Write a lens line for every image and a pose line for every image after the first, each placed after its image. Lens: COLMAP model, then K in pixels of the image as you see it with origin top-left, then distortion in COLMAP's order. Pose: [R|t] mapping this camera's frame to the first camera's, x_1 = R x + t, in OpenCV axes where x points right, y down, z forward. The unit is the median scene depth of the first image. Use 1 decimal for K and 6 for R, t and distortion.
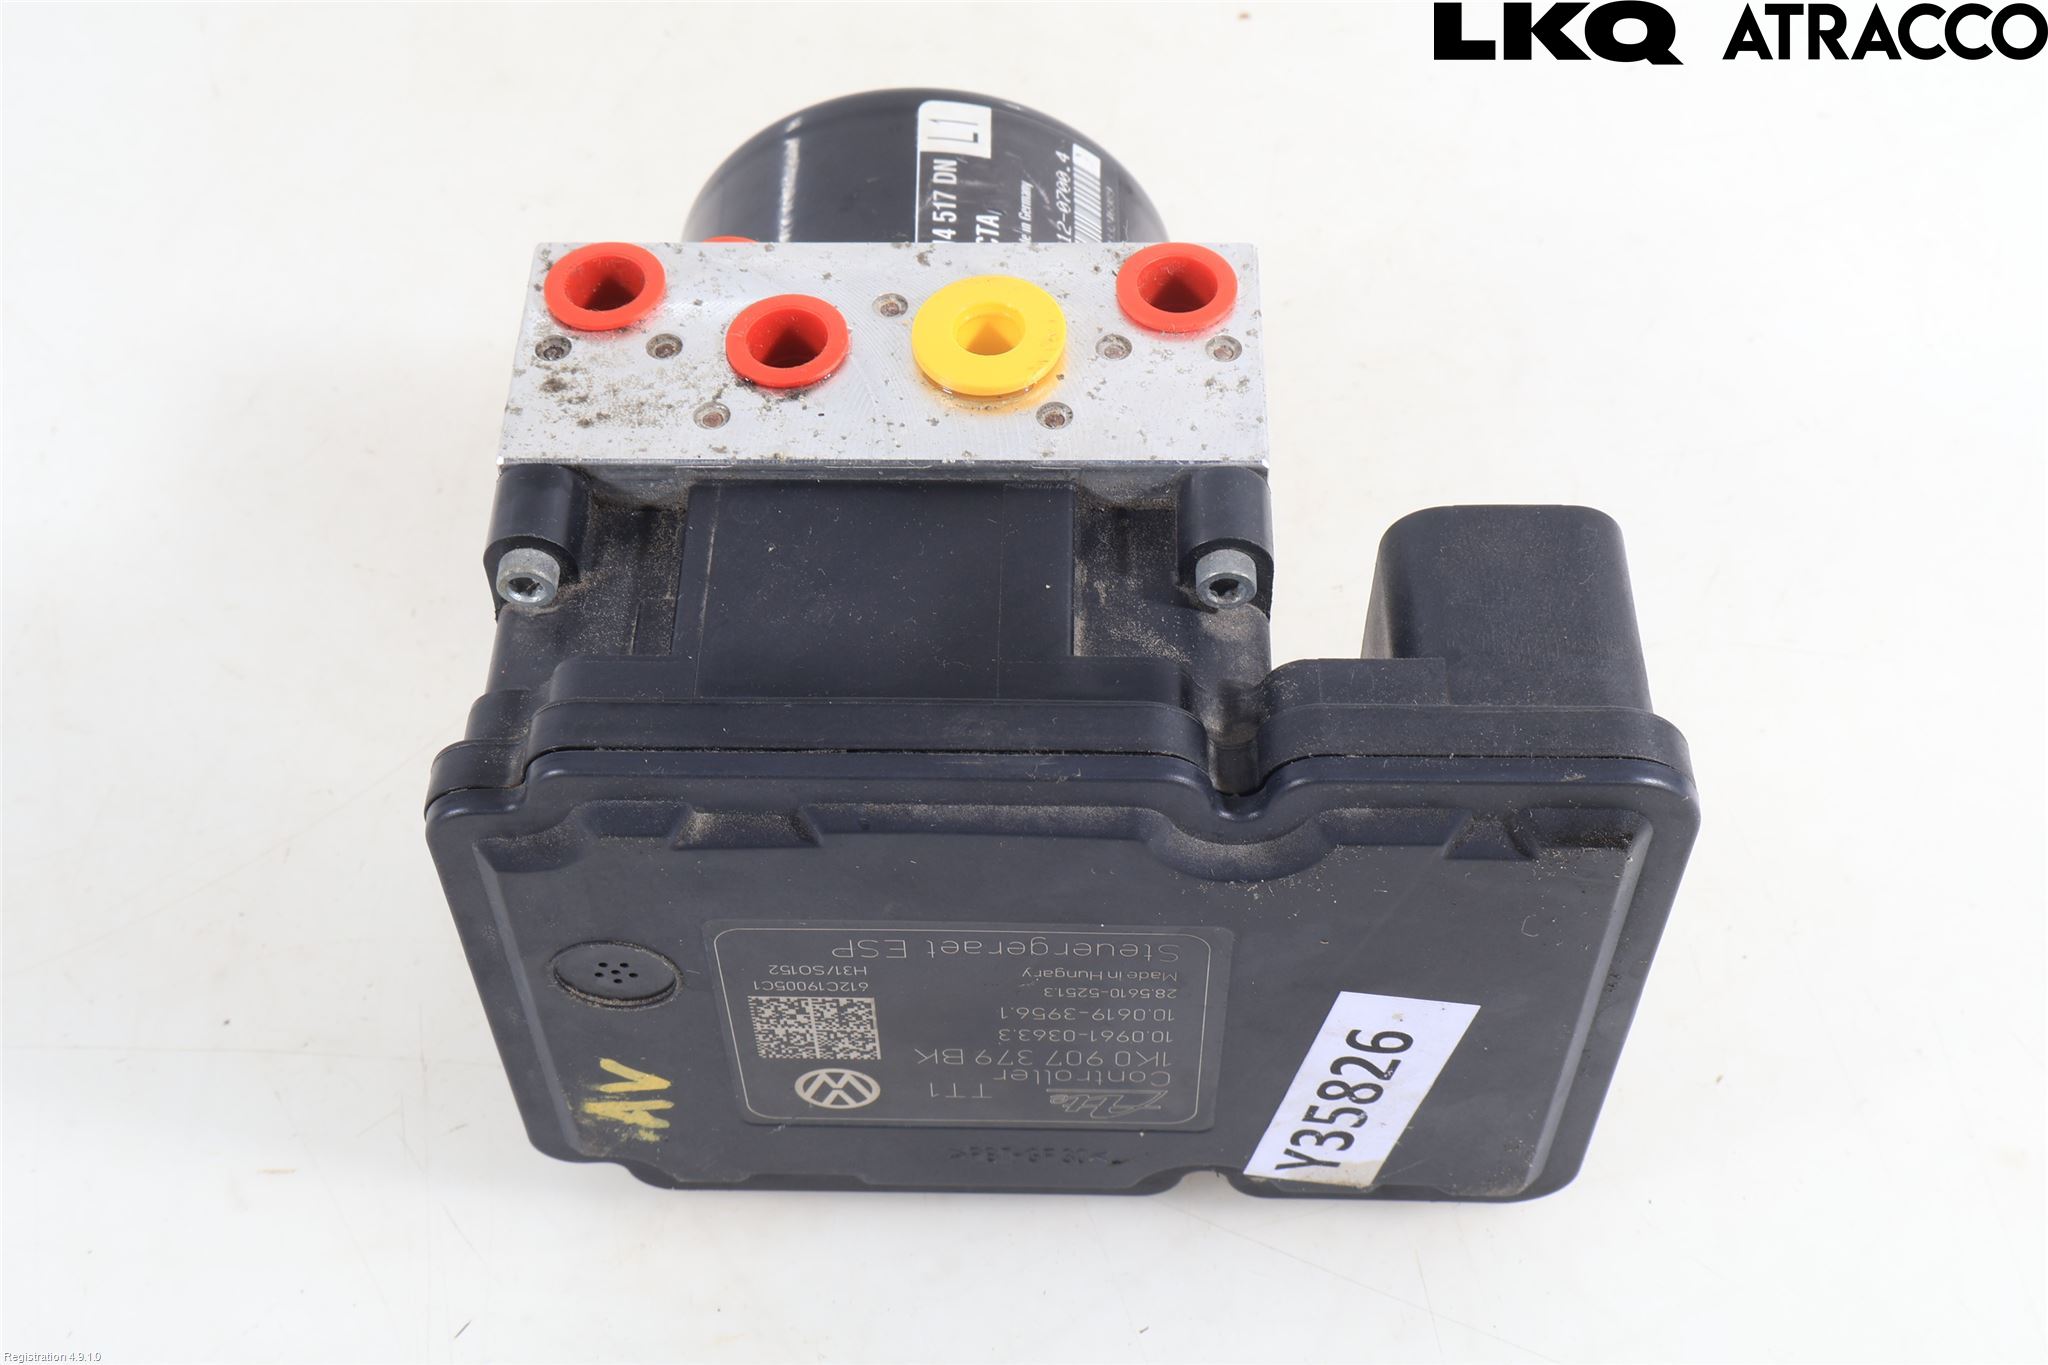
lens RADIAL K [[2598.7, 0, 1025.5], [0, 2598.7, 679.6], [0, 0, 1]] dist [0.043790, 0.000000]
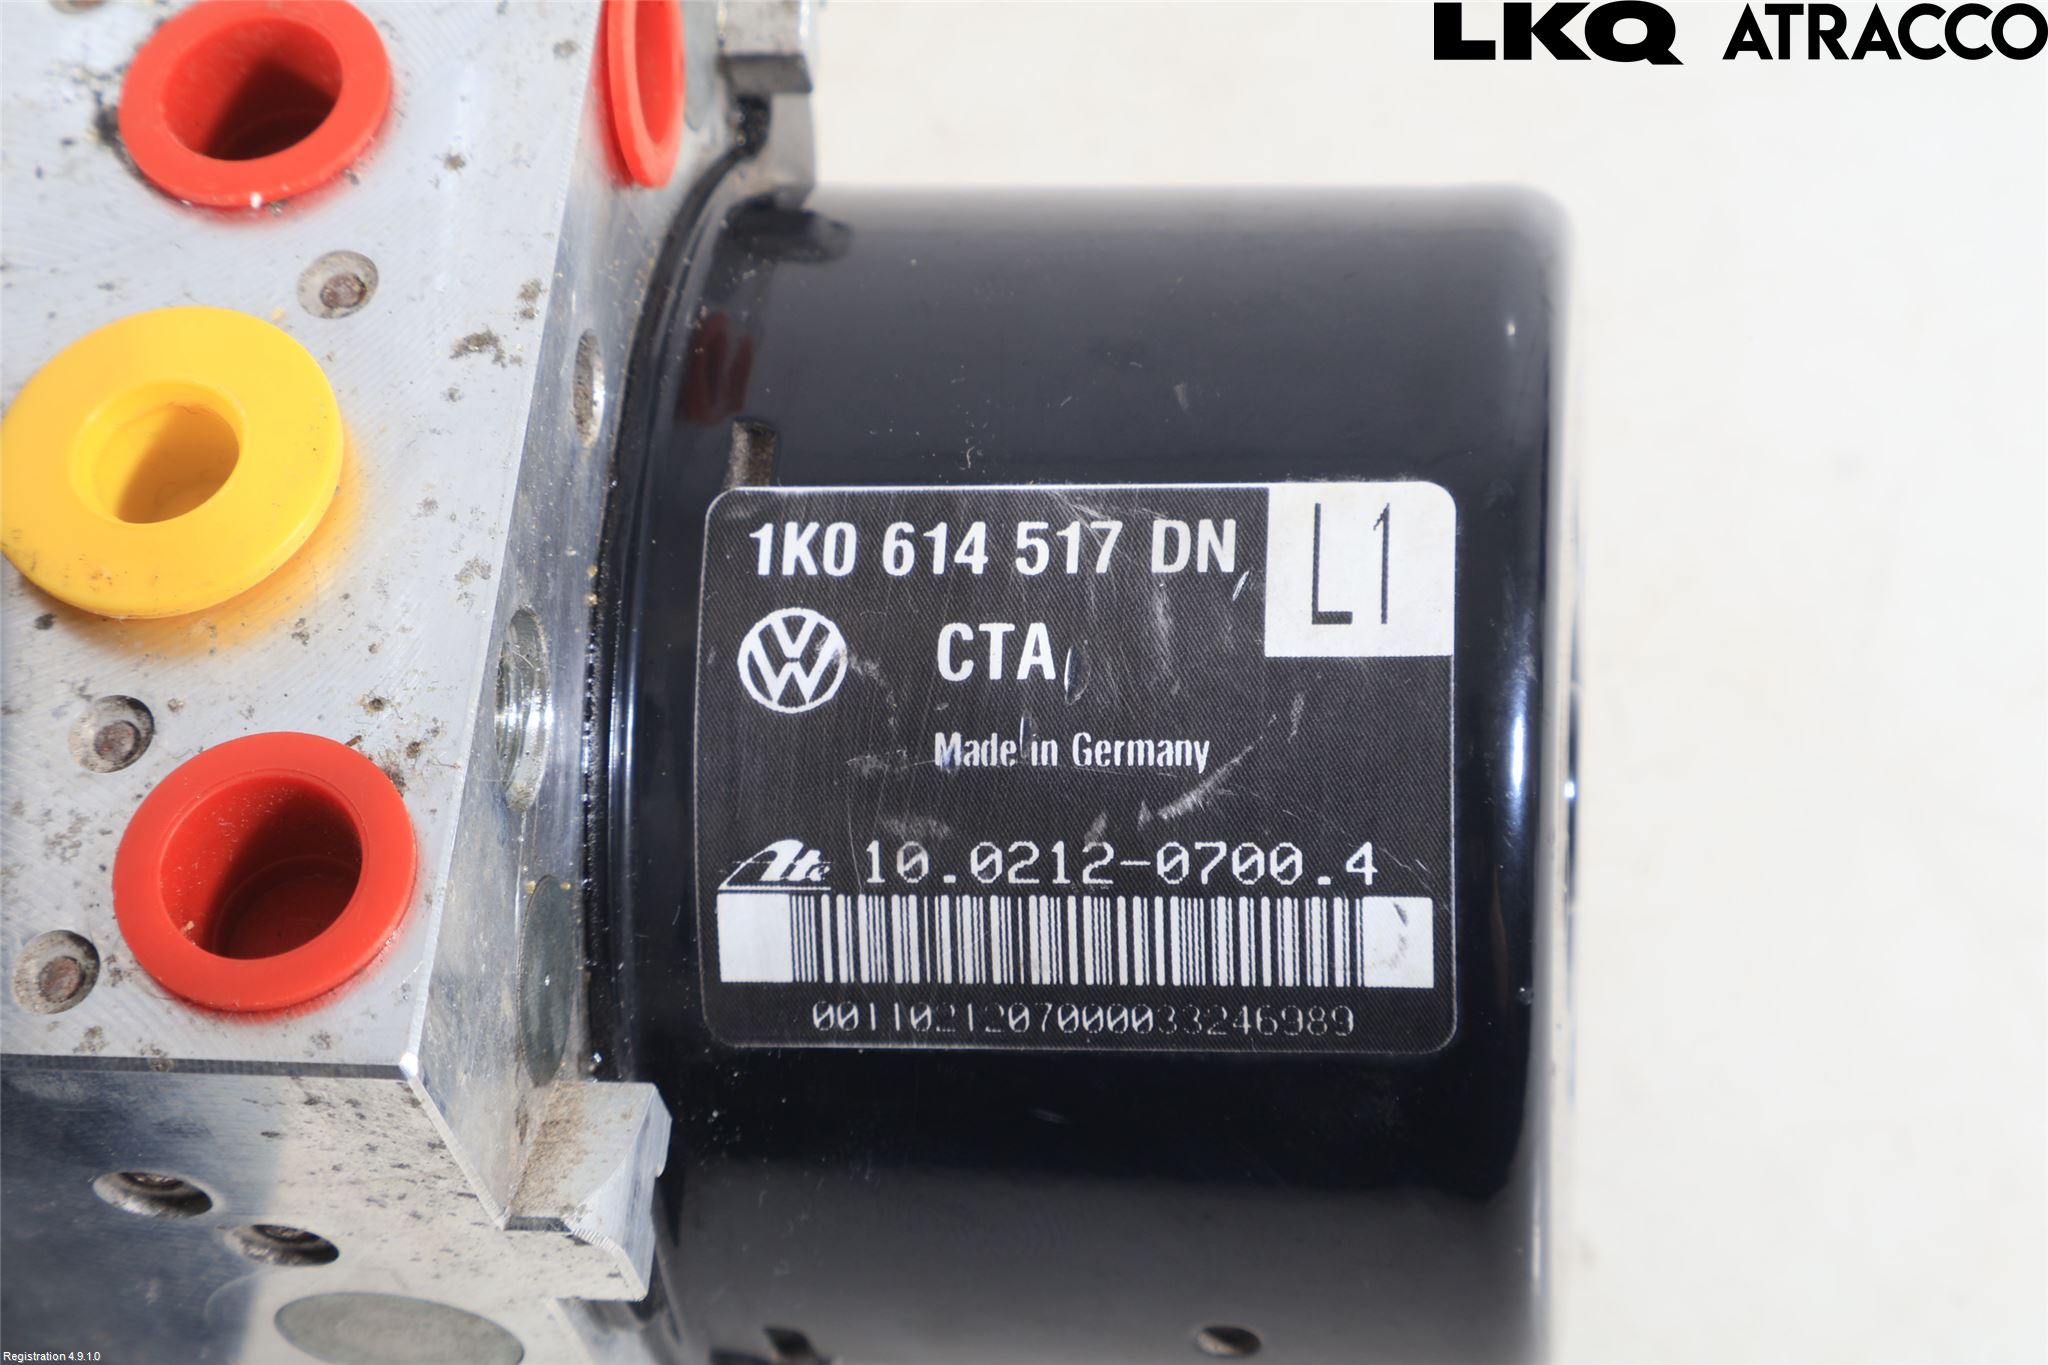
lens RADIAL K [[4255.3, 0, 1022.5], [0, 4255.3, 680.0], [0, 0, 1]] dist [0.003093, 0.000000]
pose [[-0.073884, 0.879275, -0.470549, 0.327638], [-0.712963, 0.283343, 0.641405, -0.653819], [0.697298, 0.382873, 0.605956, 0.665637]]
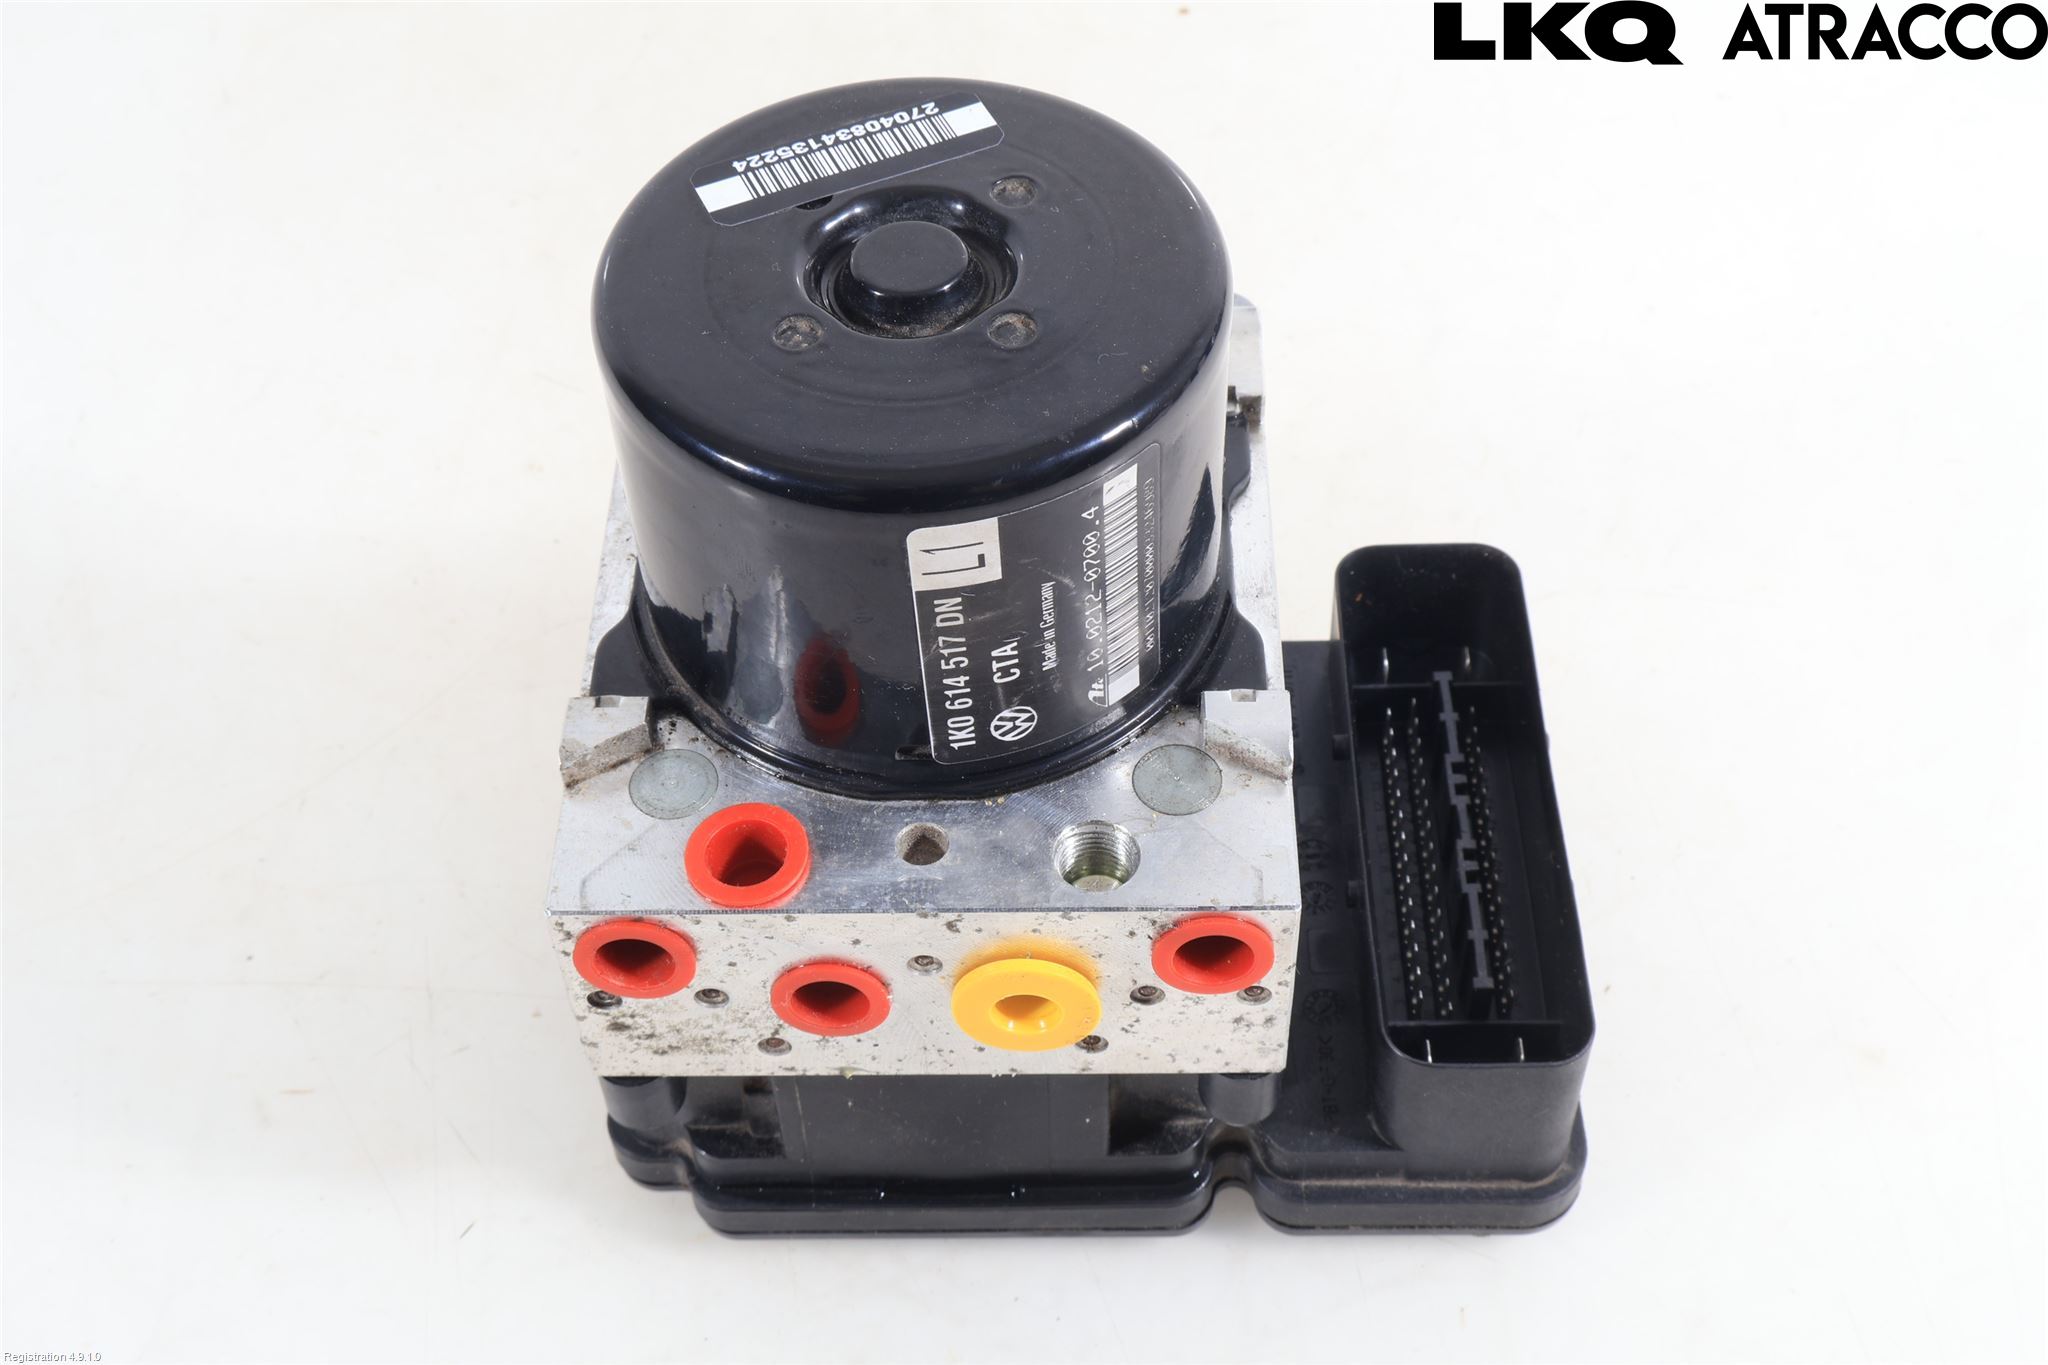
lens RADIAL K [[2513.1, 0, 1015.9], [0, 2513.1, 682.3], [0, 0, 1]] dist [0.098244, 0.000000]
pose [[0.999100, -0.029499, -0.030465, 0.015420], [0.032054, 0.054989, 0.997972, -1.100951], [-0.027764, -0.998051, 0.055885, 1.040088]]
